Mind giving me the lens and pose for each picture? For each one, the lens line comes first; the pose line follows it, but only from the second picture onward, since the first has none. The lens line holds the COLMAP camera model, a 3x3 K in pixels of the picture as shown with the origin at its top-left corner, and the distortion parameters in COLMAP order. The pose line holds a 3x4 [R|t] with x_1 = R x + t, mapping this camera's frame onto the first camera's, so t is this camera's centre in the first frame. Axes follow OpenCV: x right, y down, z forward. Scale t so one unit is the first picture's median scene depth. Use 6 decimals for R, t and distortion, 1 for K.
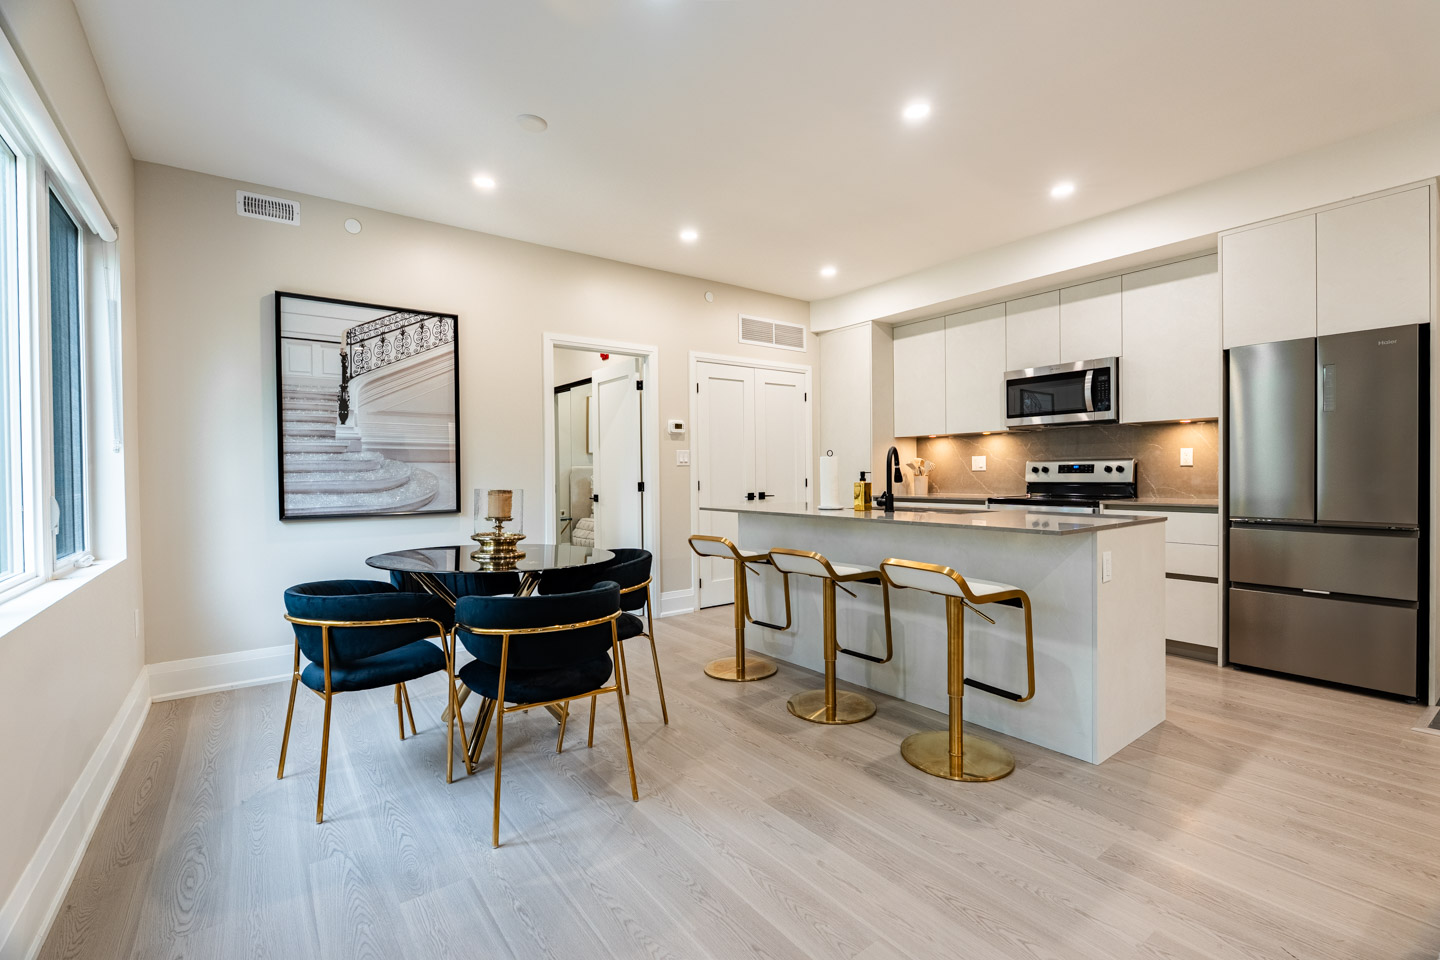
lens RADIAL K [[627.7, 0, 720.0], [0, 627.7, 480.0], [0, 0, 1]] dist [-0.006782, -0.000084]
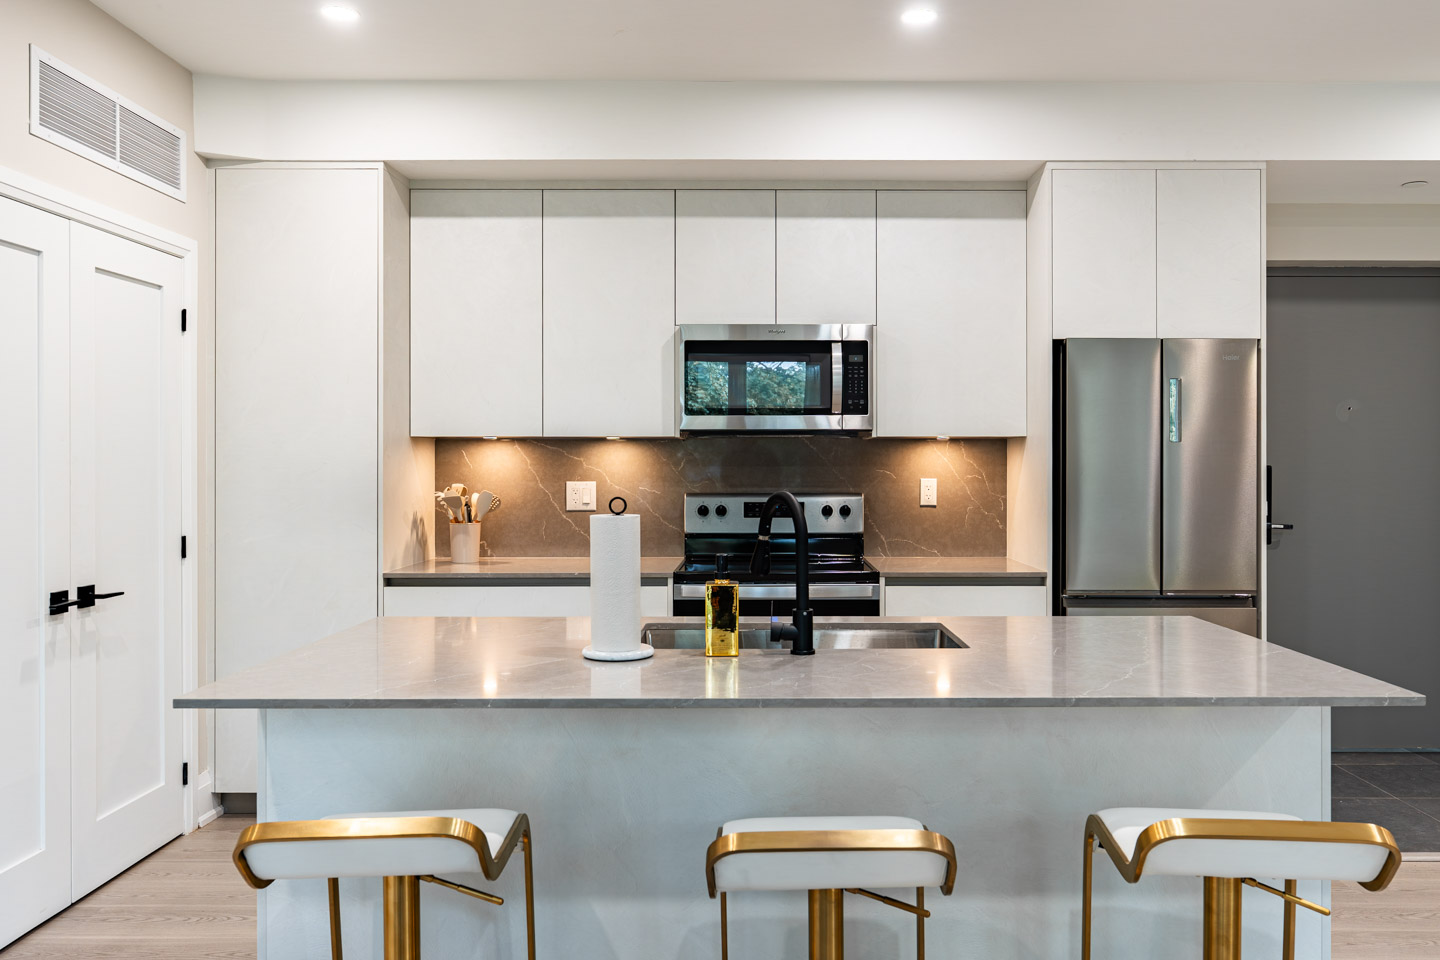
lens RADIAL K [[1068.2, 0, 766.4], [0, 1068.2, 463.0], [0, 0, 1]] dist [-0.002994, -0.000025]
pose [[0.593366, 0.011634, 0.804849, -0.255436], [0.002975, 0.999857, -0.016647, -0.051757], [-0.804927, 0.012272, 0.593247, 0.506521]]
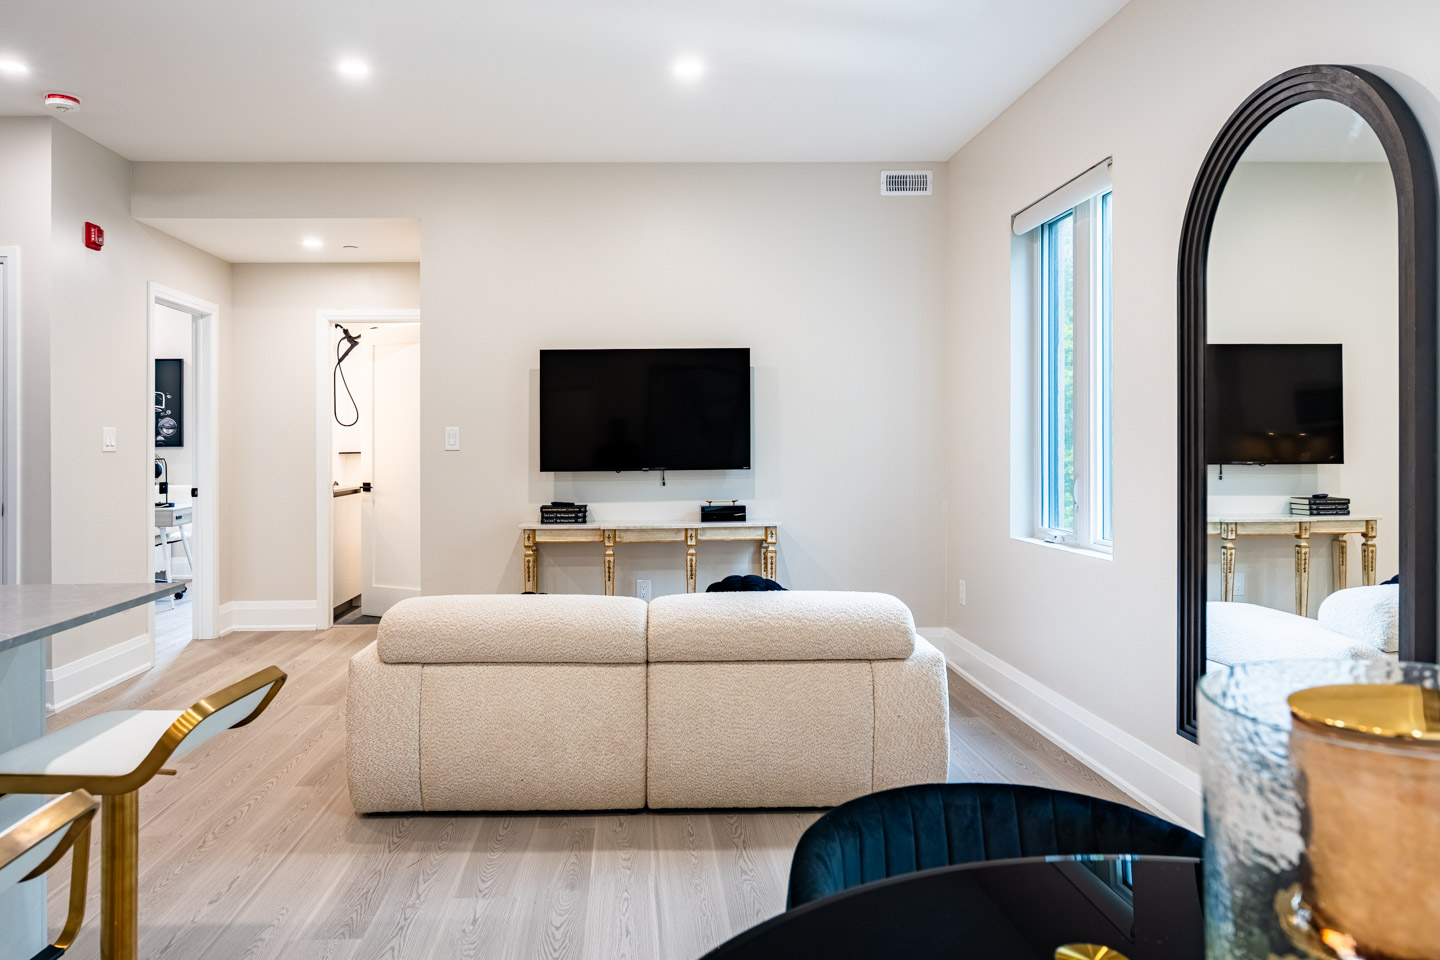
lens RADIAL K [[988.4, 0, 663.1], [0, 988.4, 447.7], [0, 0, 1]] dist [-0.004053, -0.000437]
pose [[-0.819090, 0.013378, 0.573509, -0.237577], [0.022378, 0.999712, 0.008640, -0.030281], [-0.573228, 0.019911, -0.819154, 0.851418]]
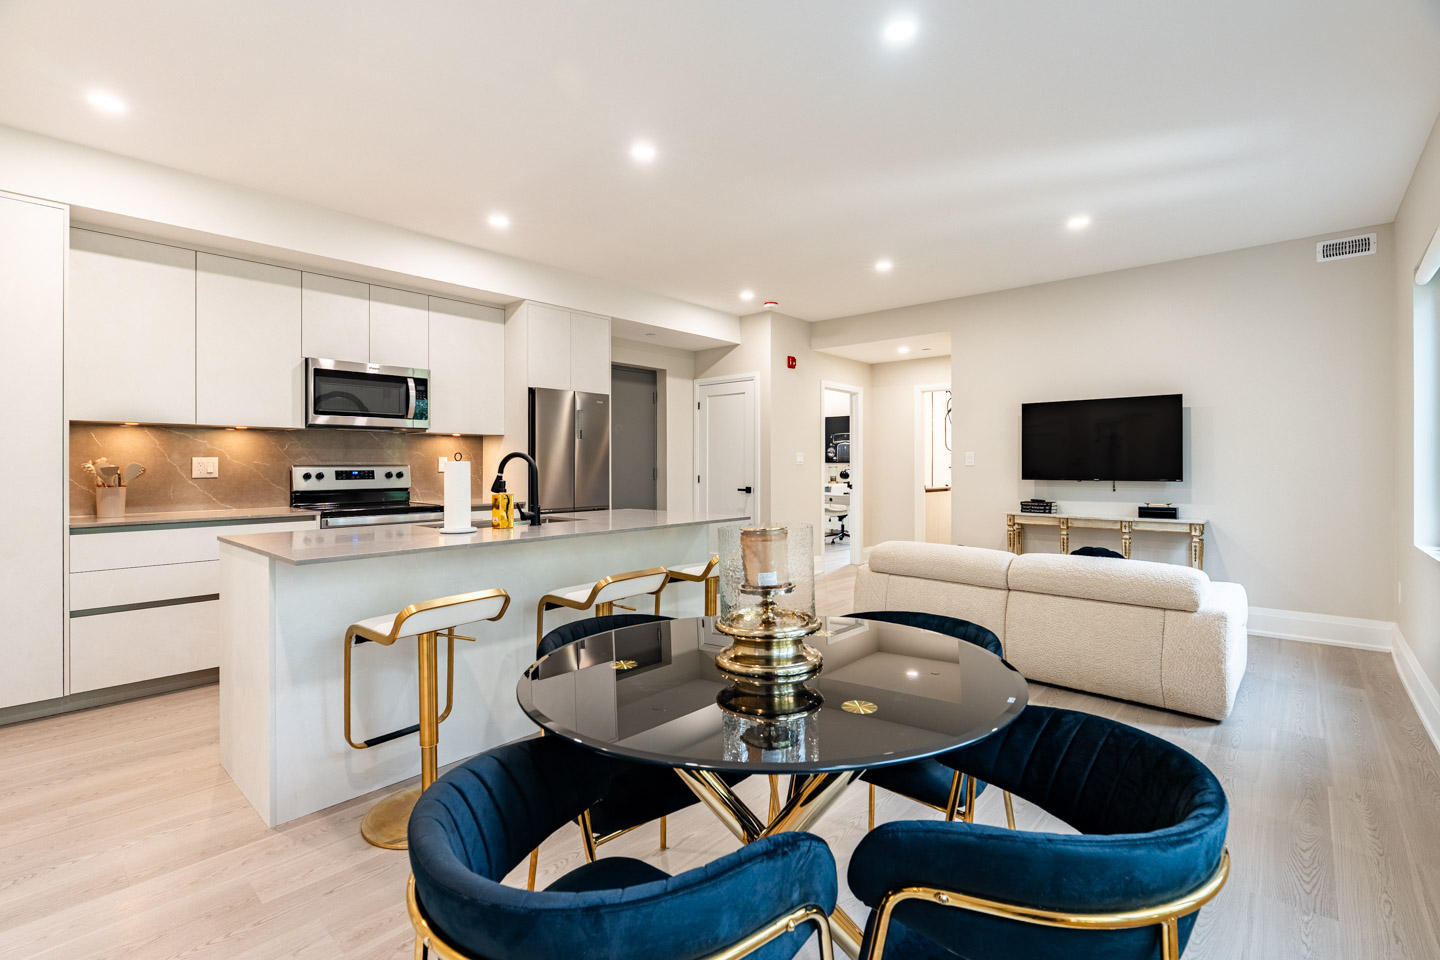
lens RADIAL K [[654.4, 0, 716.9], [0, 654.4, 461.2], [0, 0, 1]] dist [-0.003233, -0.000367]
pose [[-0.197884, 0.013708, 0.980130, -0.588497], [0.013895, 0.999841, -0.011179, -0.023304], [-0.980127, 0.011407, -0.198043, 0.780709]]
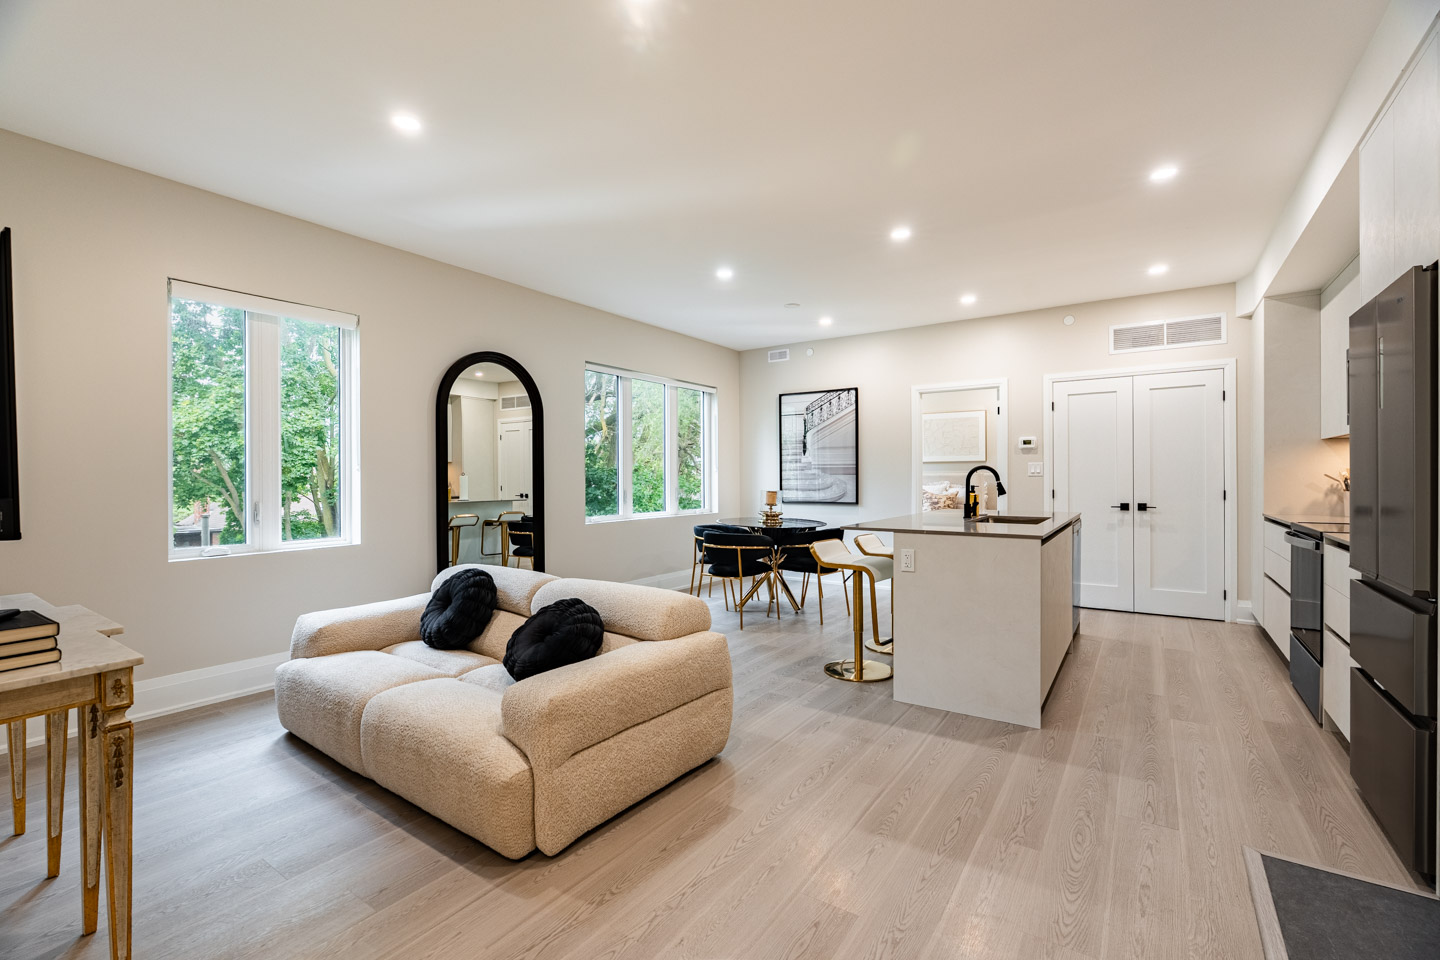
lens RADIAL K [[627.7, 0, 720.0], [0, 627.7, 480.0], [0, 0, 1]] dist [-0.006782, -0.000084]
pose [[0.322006, 0.013312, -0.946644, 1.082079], [-0.010797, 0.999888, 0.010388, -0.027228], [0.946676, 0.006876, 0.322114, 0.109014]]
